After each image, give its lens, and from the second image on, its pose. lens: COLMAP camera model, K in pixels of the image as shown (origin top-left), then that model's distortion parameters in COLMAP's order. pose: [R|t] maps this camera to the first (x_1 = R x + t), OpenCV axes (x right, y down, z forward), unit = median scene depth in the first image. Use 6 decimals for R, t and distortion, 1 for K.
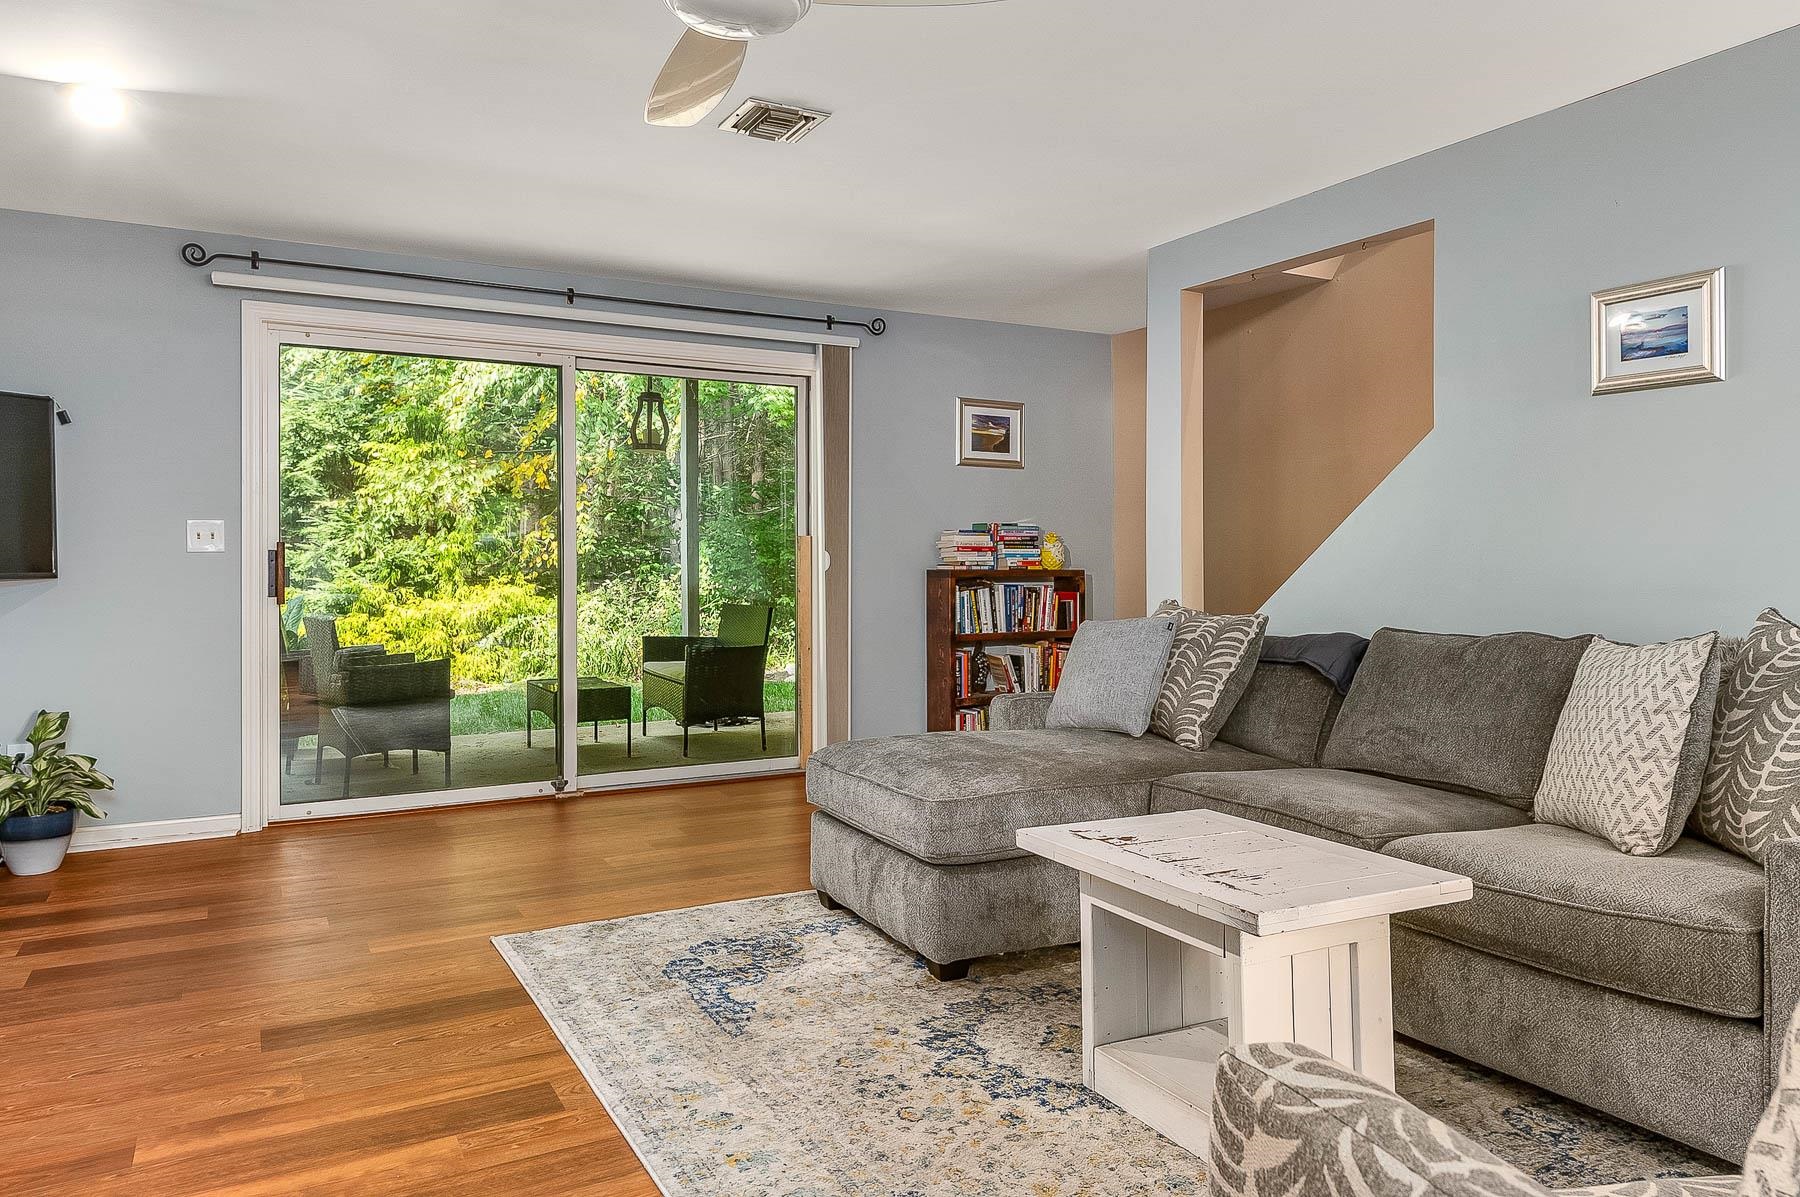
lens RADIAL K [[1184.4, 0, 910.3], [0, 1184.4, 617.8], [0, 0, 1]] dist [0.019070, -0.001448]
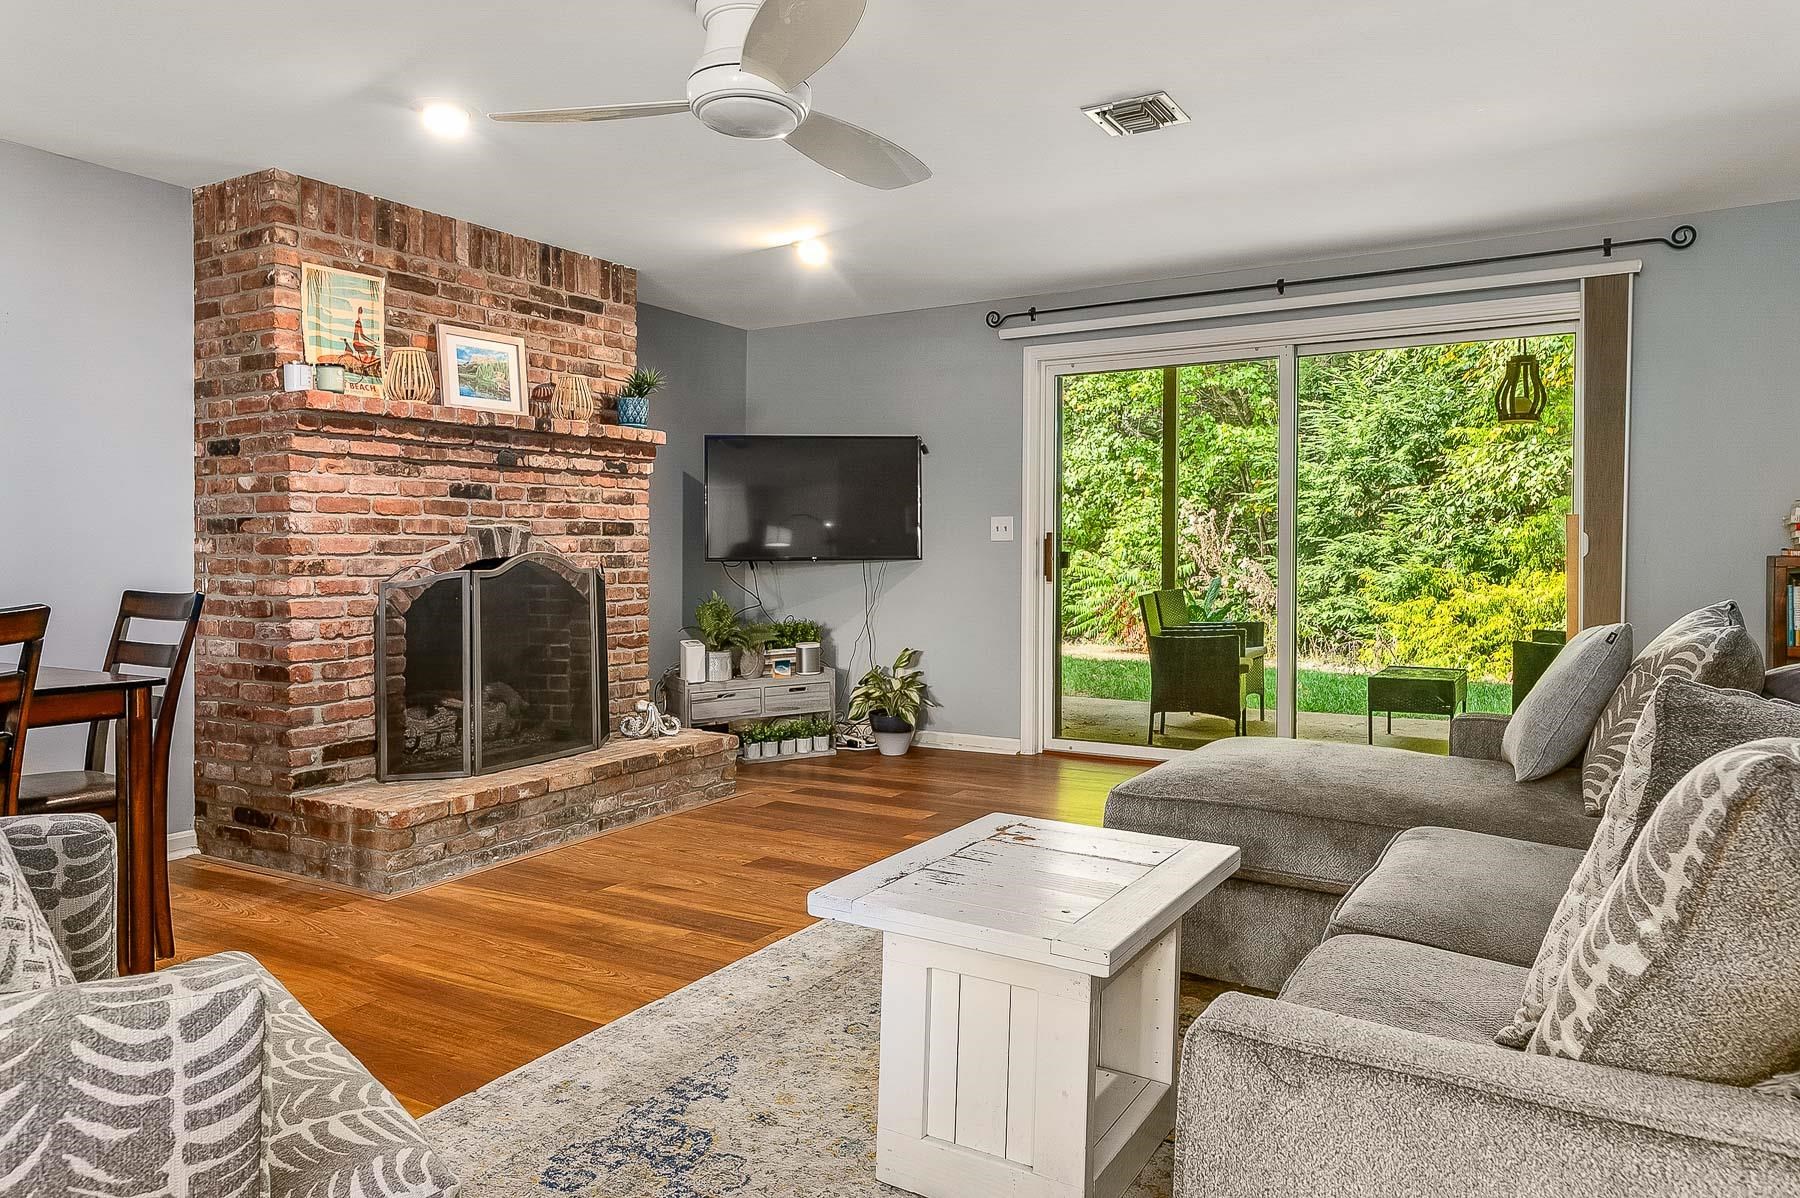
lens RADIAL K [[1175.9, 0, 918.5], [0, 1175.9, 660.1], [0, 0, 1]] dist [0.000979, -0.001327]
pose [[0.514641, 0.079371, -0.853724, 0.399590], [-0.036123, 0.996829, 0.070900, -0.009530], [0.856644, -0.005649, 0.515876, 0.188692]]
